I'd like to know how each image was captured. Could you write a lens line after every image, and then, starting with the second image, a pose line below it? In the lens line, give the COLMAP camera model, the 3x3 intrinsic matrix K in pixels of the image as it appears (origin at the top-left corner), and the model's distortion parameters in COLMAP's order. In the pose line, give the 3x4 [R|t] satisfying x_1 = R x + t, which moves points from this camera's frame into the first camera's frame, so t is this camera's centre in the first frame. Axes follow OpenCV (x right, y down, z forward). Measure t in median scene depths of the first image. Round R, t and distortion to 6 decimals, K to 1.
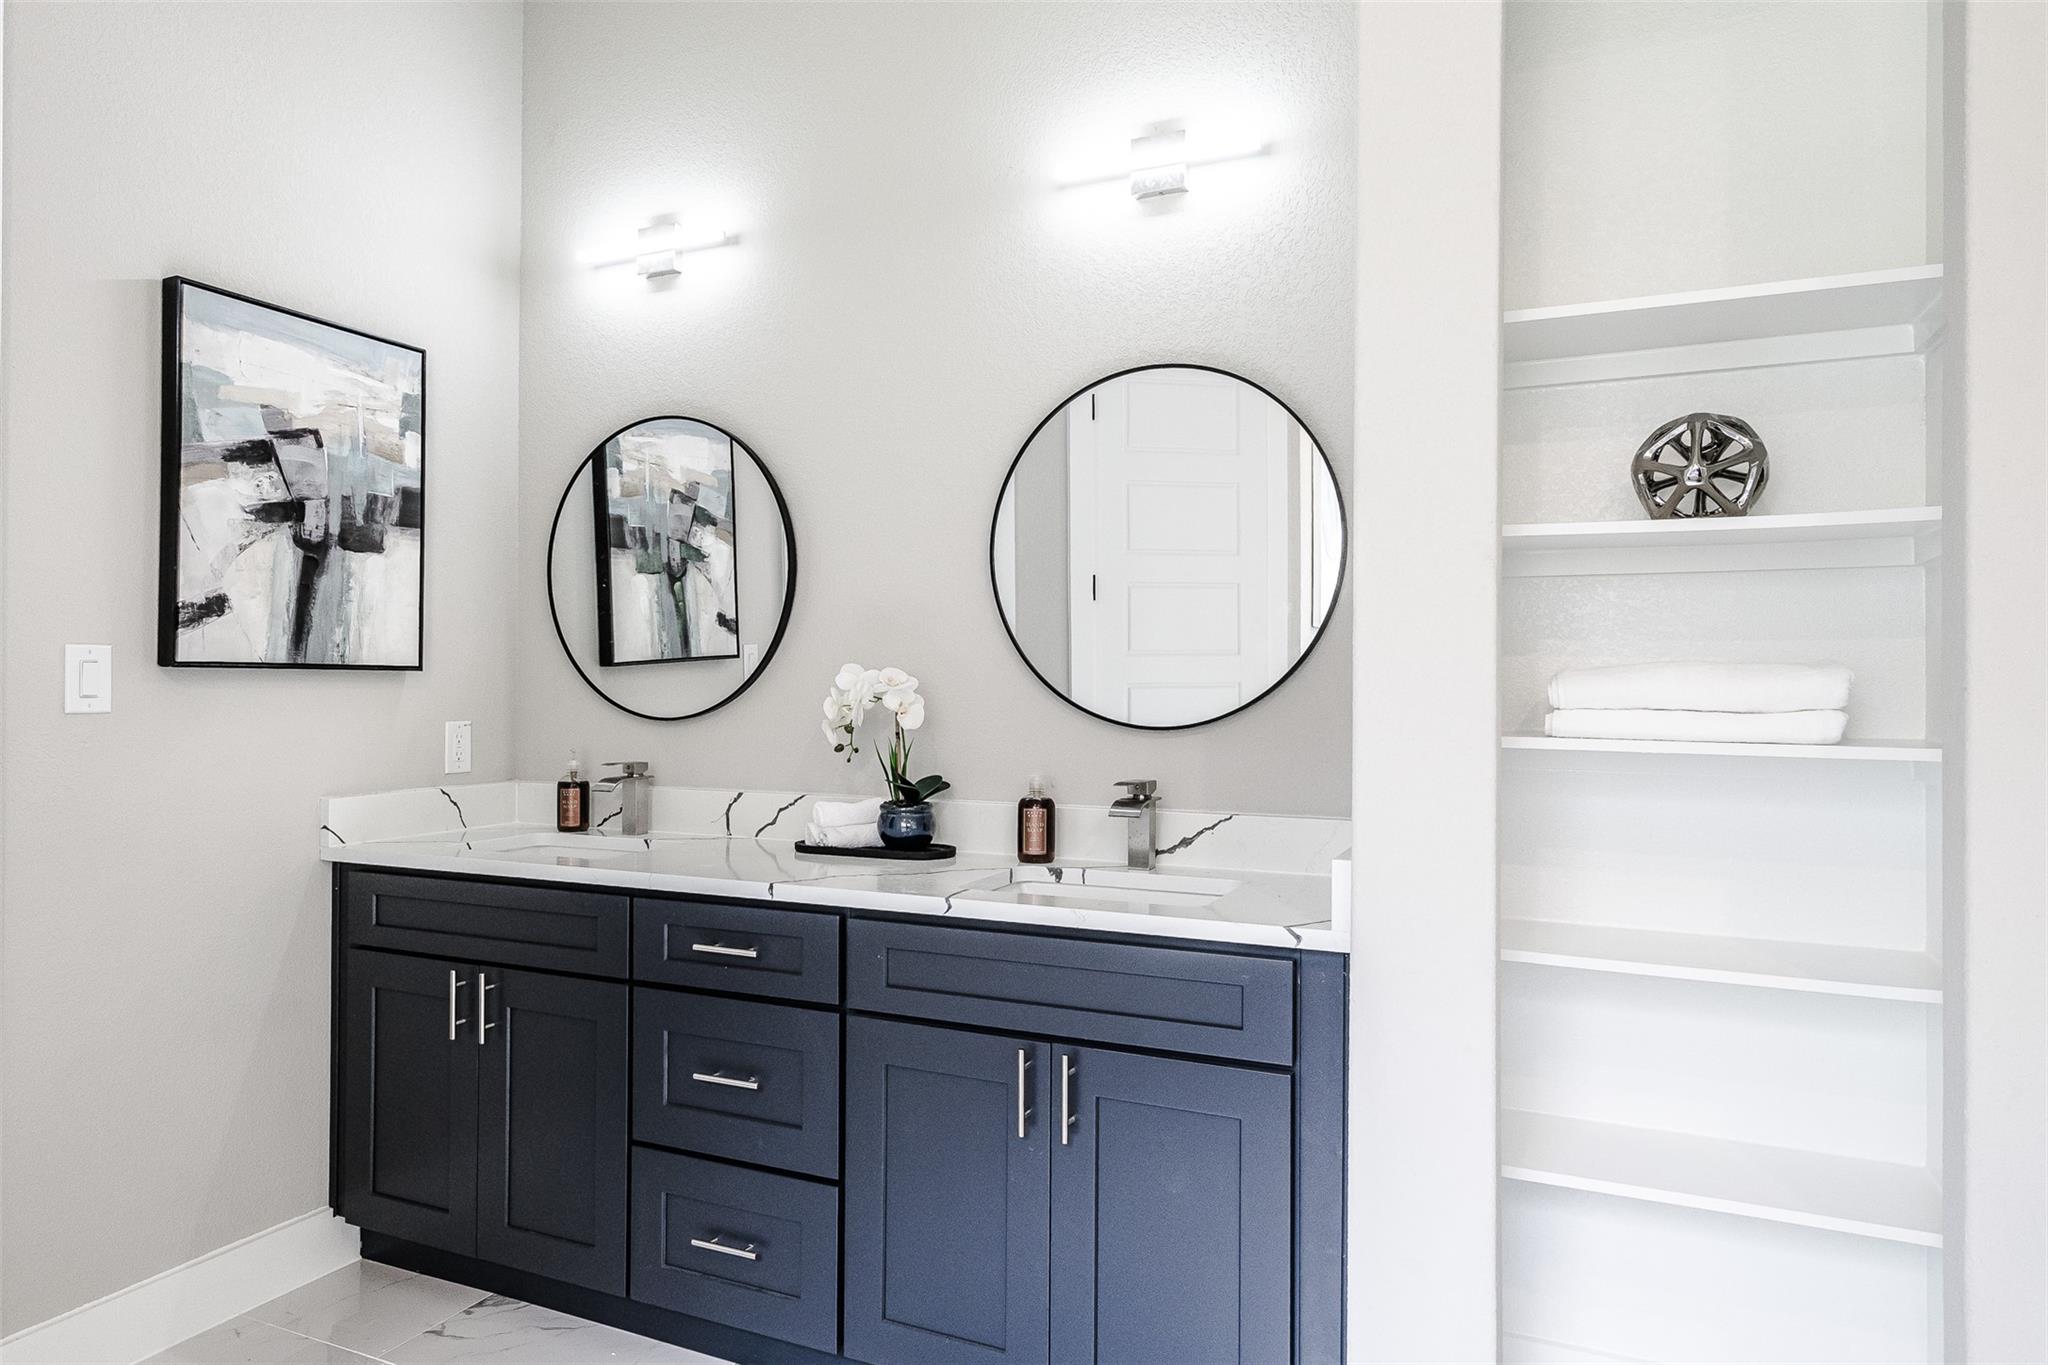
lens RADIAL K [[1206.4, 0, 1022.9], [0, 1206.4, 681.3], [0, 0, 1]] dist [0.007256, 0.000999]
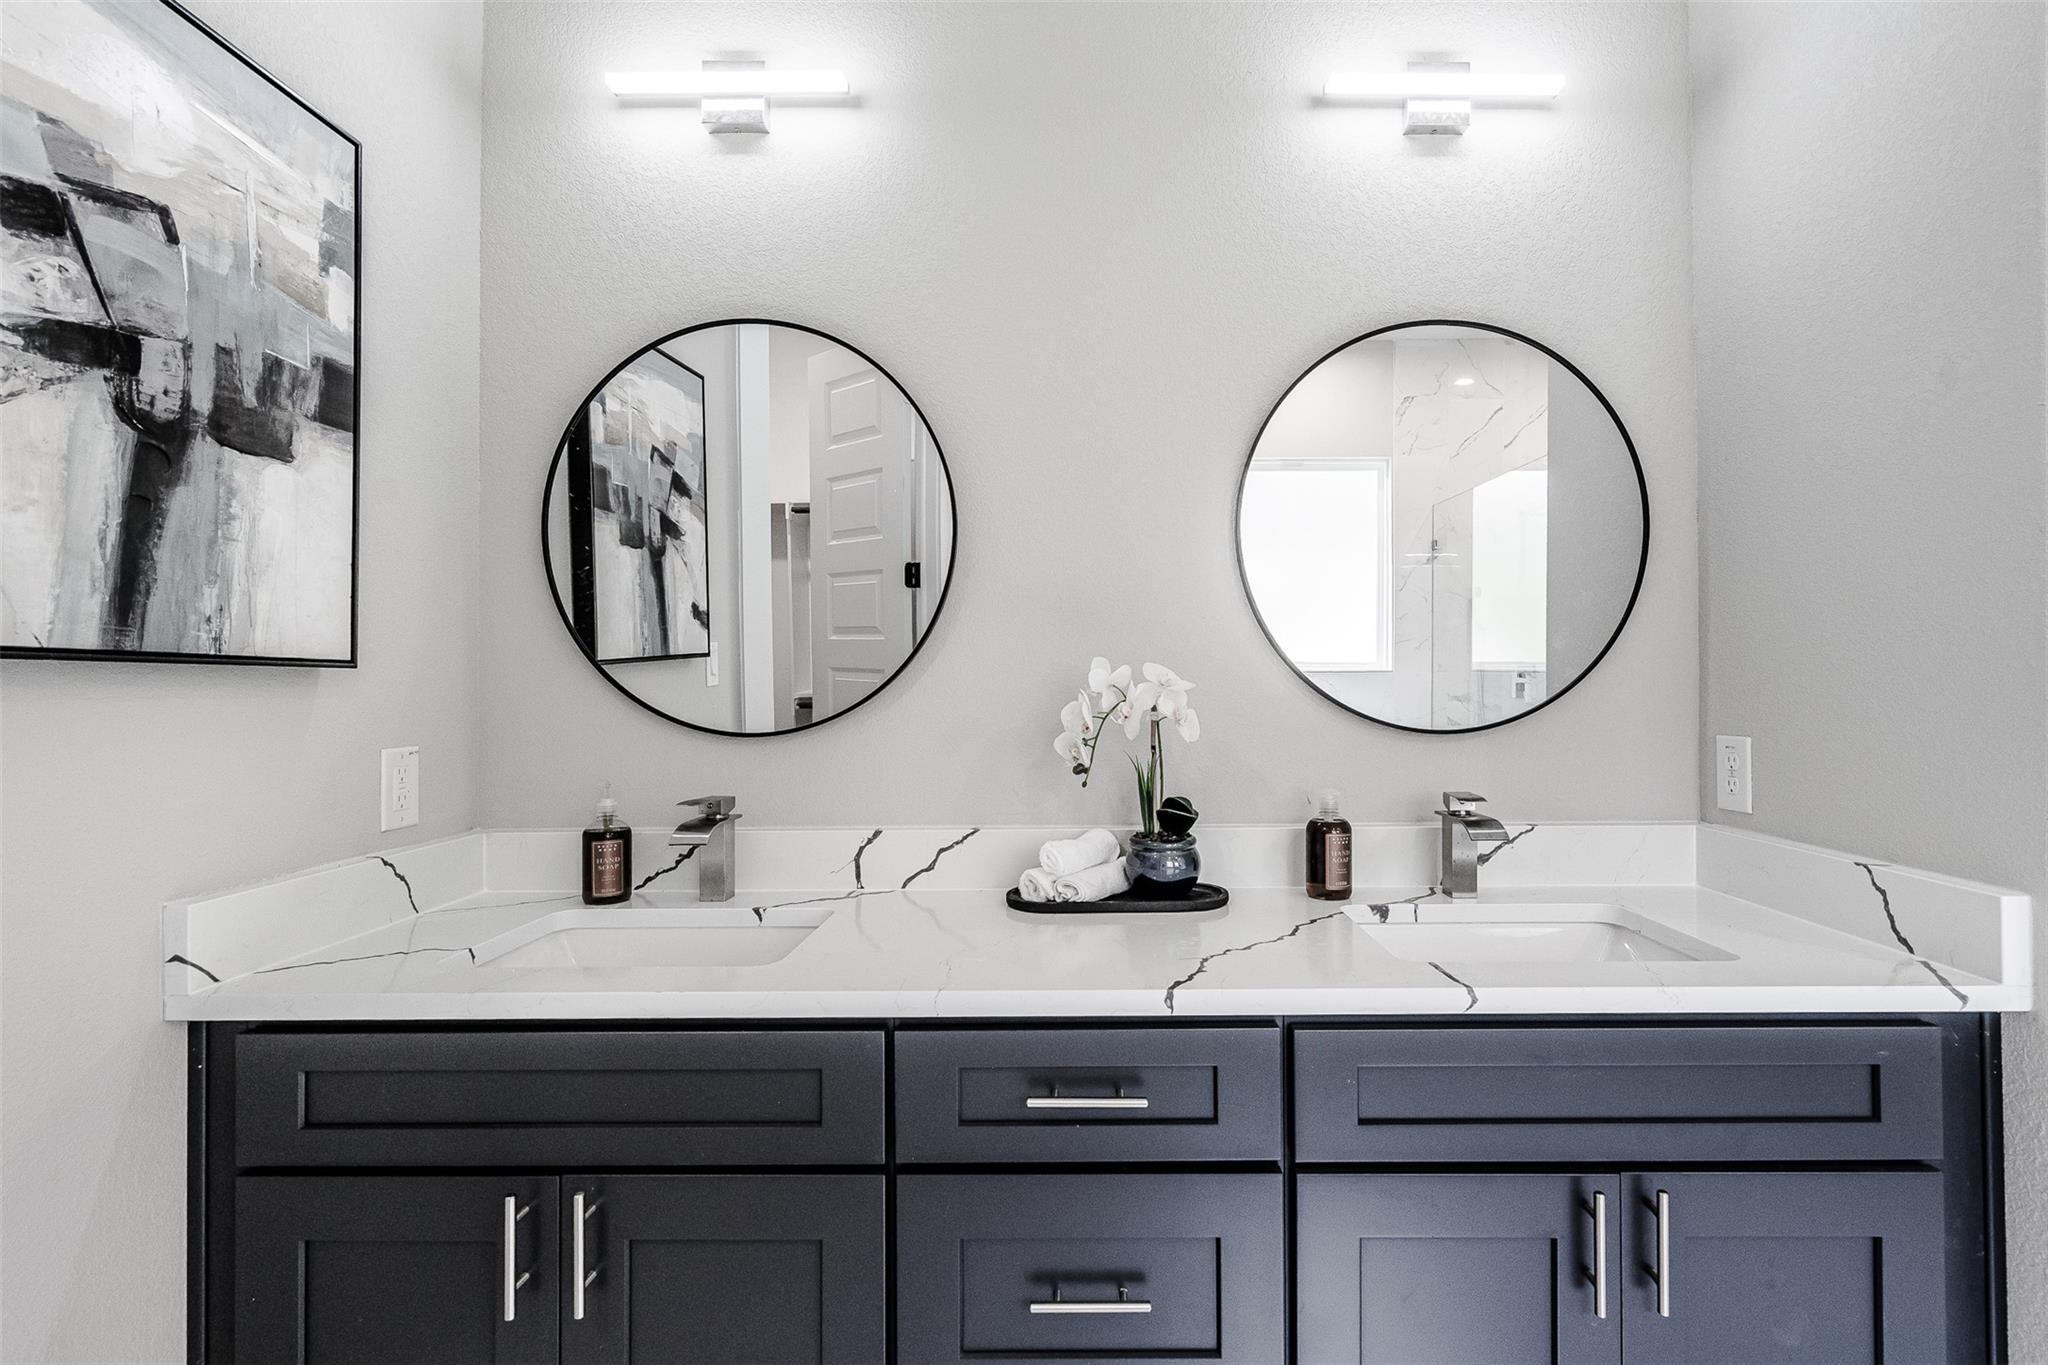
lens RADIAL K [[855.2, 0, 1025.7], [0, 855.2, 679.8], [0, 0, 1]] dist [0.000556, -0.000384]
pose [[0.916749, -0.004128, 0.399443, -0.376095], [0.006911, 0.999961, -0.005526, 0.001941], [-0.399404, 0.007826, 0.916741, 0.493269]]
